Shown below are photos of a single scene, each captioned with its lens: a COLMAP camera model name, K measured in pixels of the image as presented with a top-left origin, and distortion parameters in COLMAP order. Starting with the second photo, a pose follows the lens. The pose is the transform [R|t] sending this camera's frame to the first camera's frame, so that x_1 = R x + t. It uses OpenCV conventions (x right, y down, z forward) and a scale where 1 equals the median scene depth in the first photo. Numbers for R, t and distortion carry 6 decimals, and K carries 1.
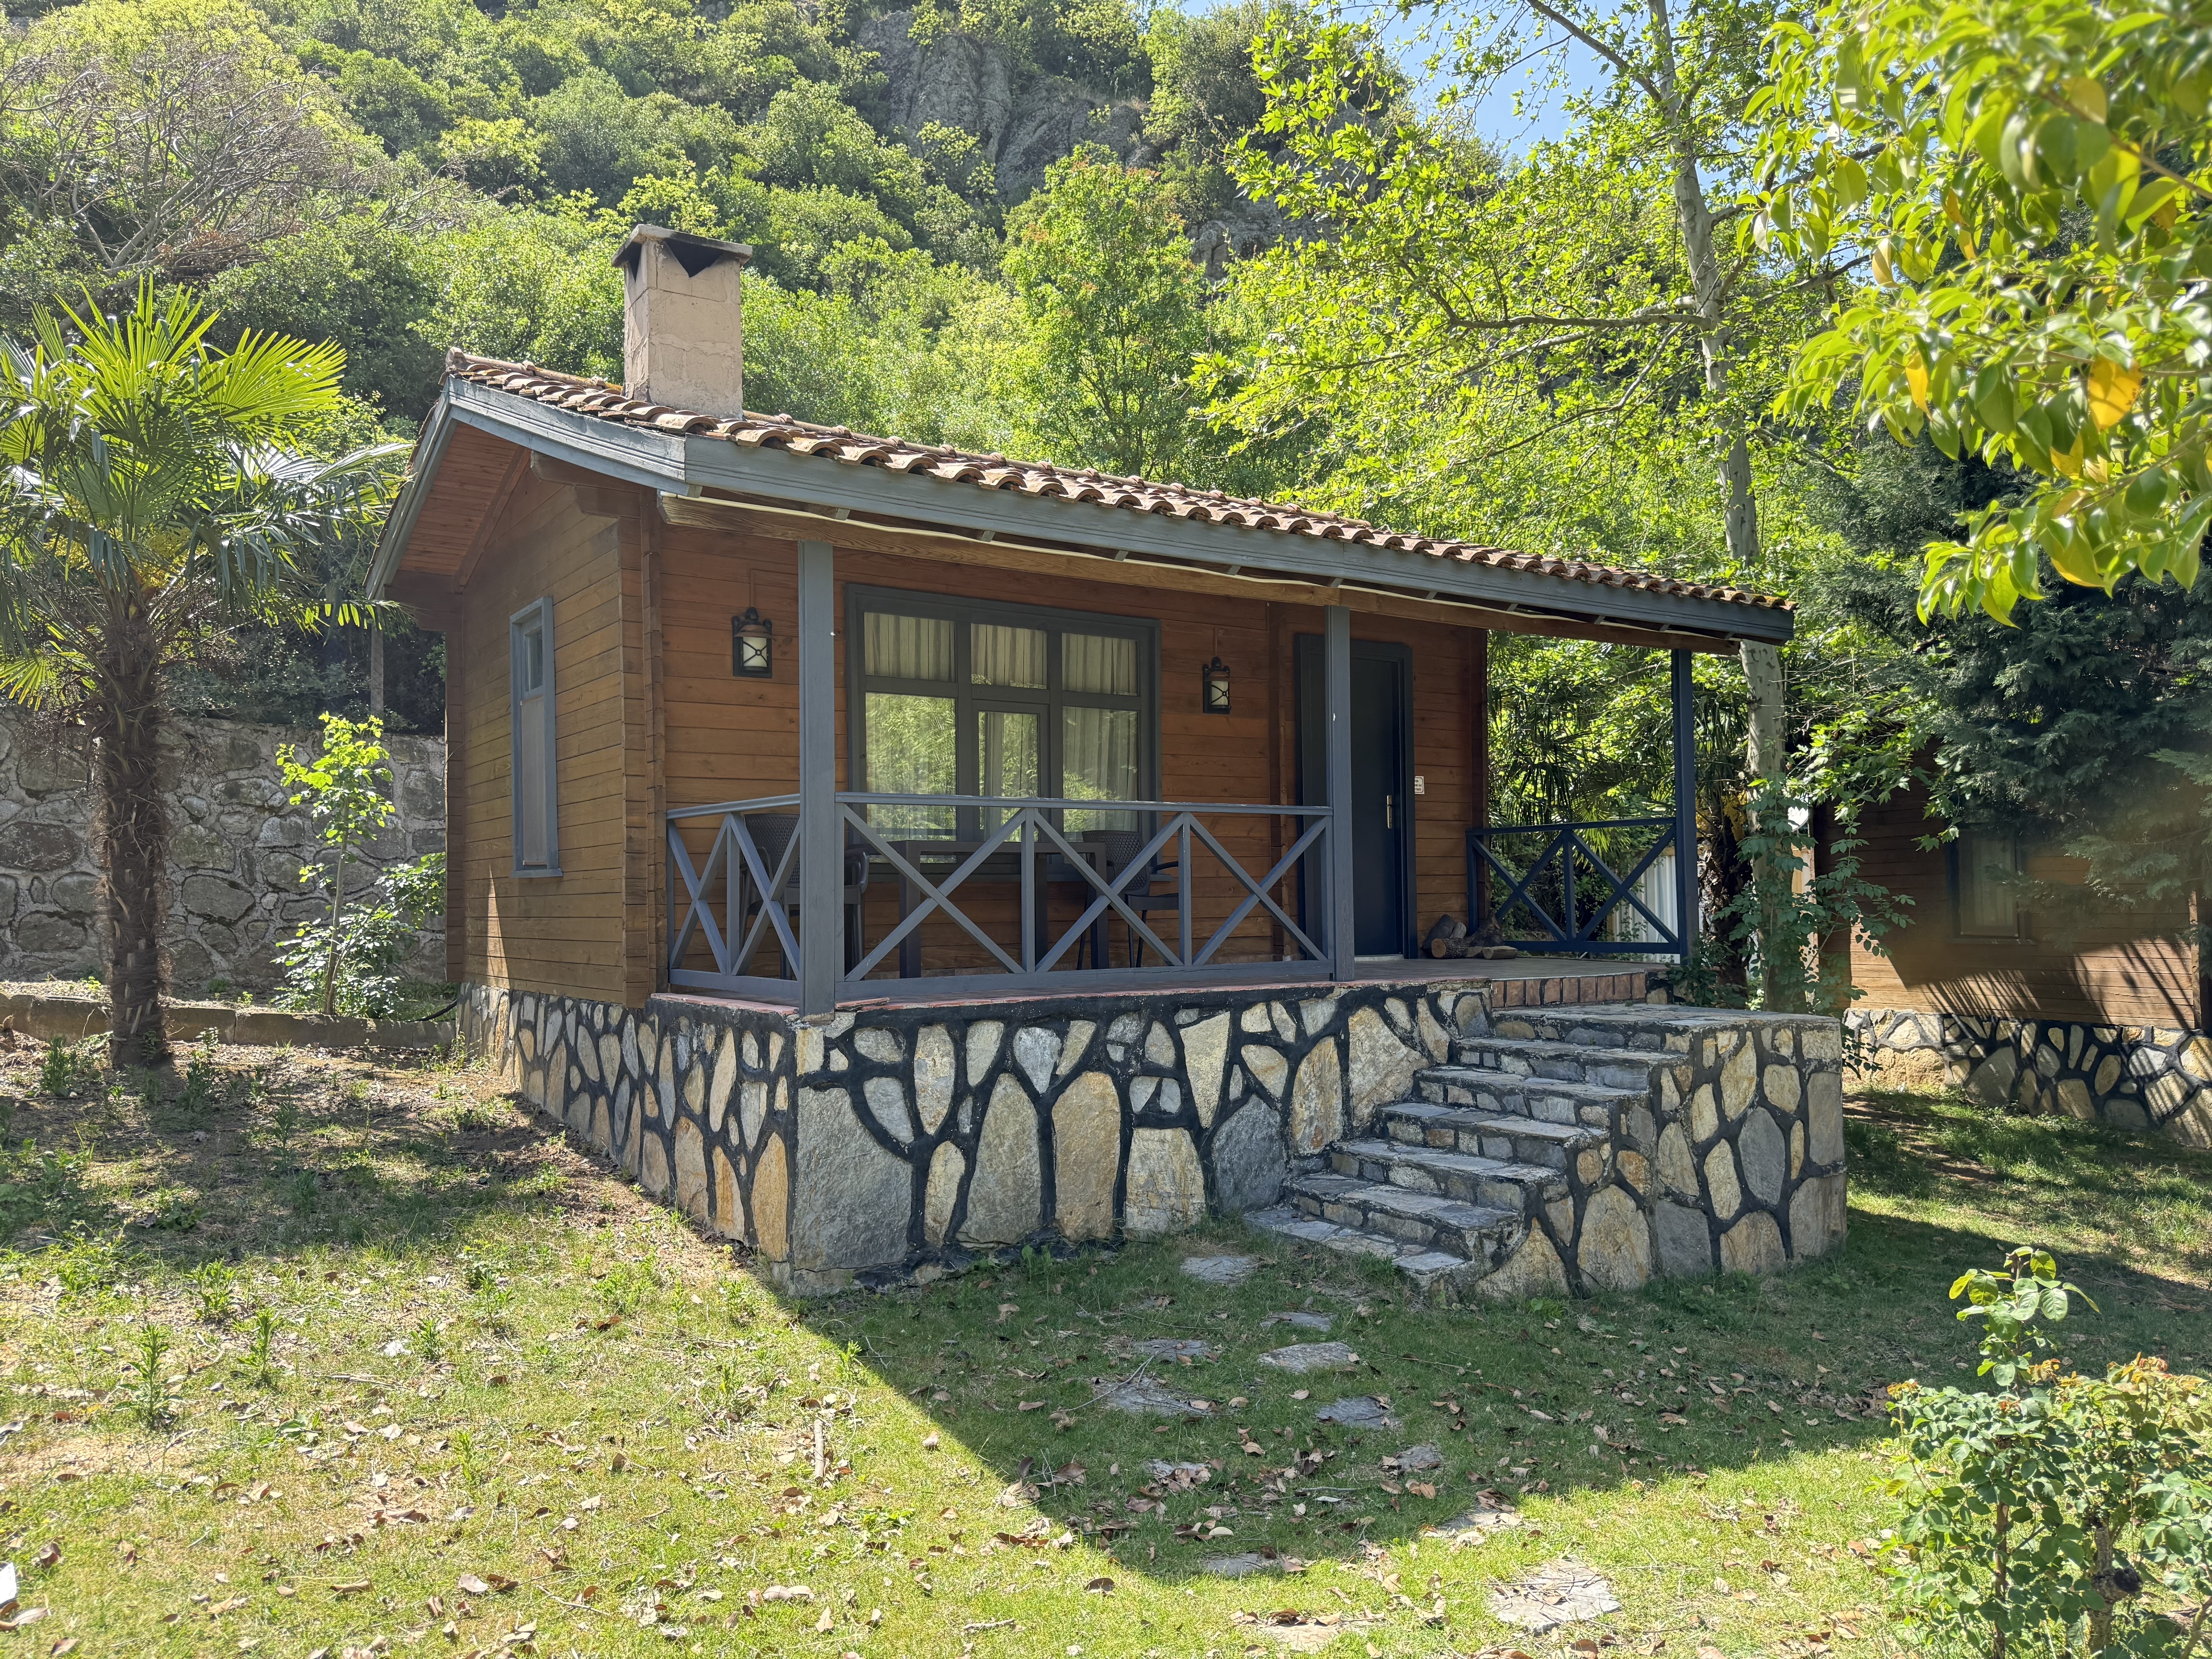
lens RADIAL K [[1510.0, 0, 1106.0], [0, 1510.0, 829.5], [0, 0, 1]] dist [0.092679, -0.208369]
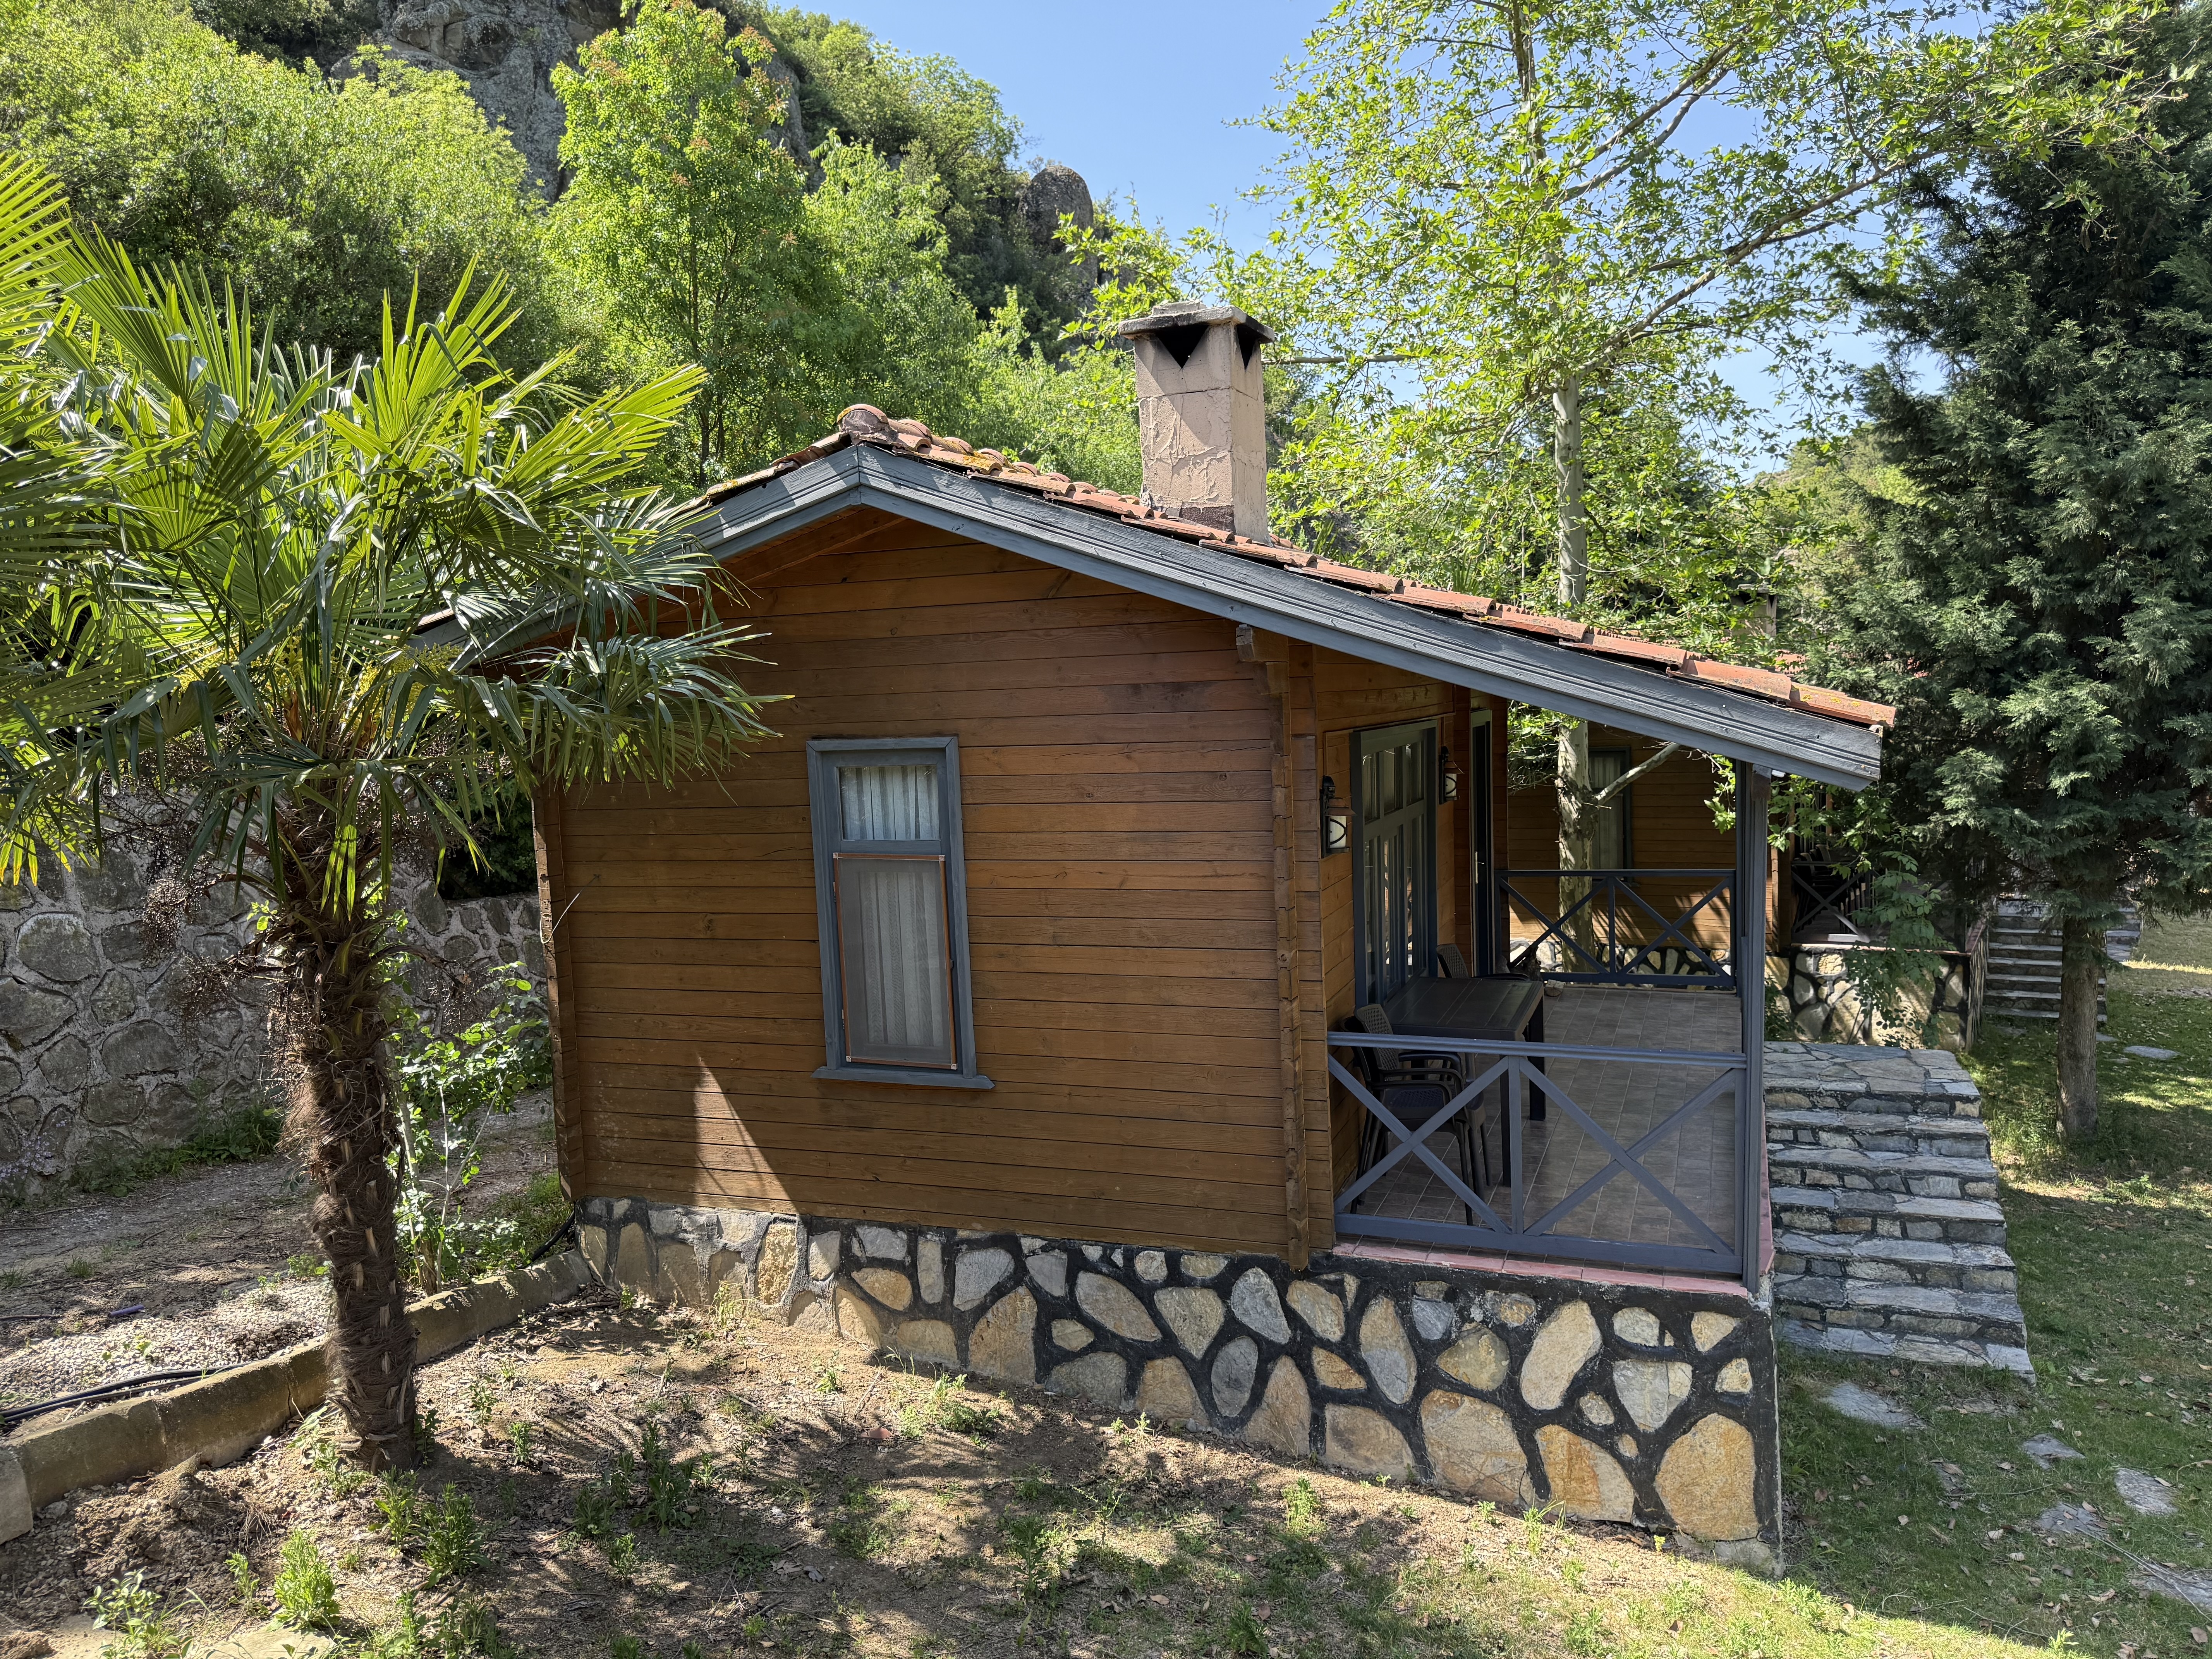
lens RADIAL K [[1510.0, 0, 1106.0], [0, 1510.0, 829.5], [0, 0, 1]] dist [0.092679, -0.208369]
pose [[0.844258, -0.065027, 0.531977, -0.853066], [0.007367, 0.993926, 0.109801, -0.224786], [-0.535886, -0.088781, 0.839609, 0.369335]]
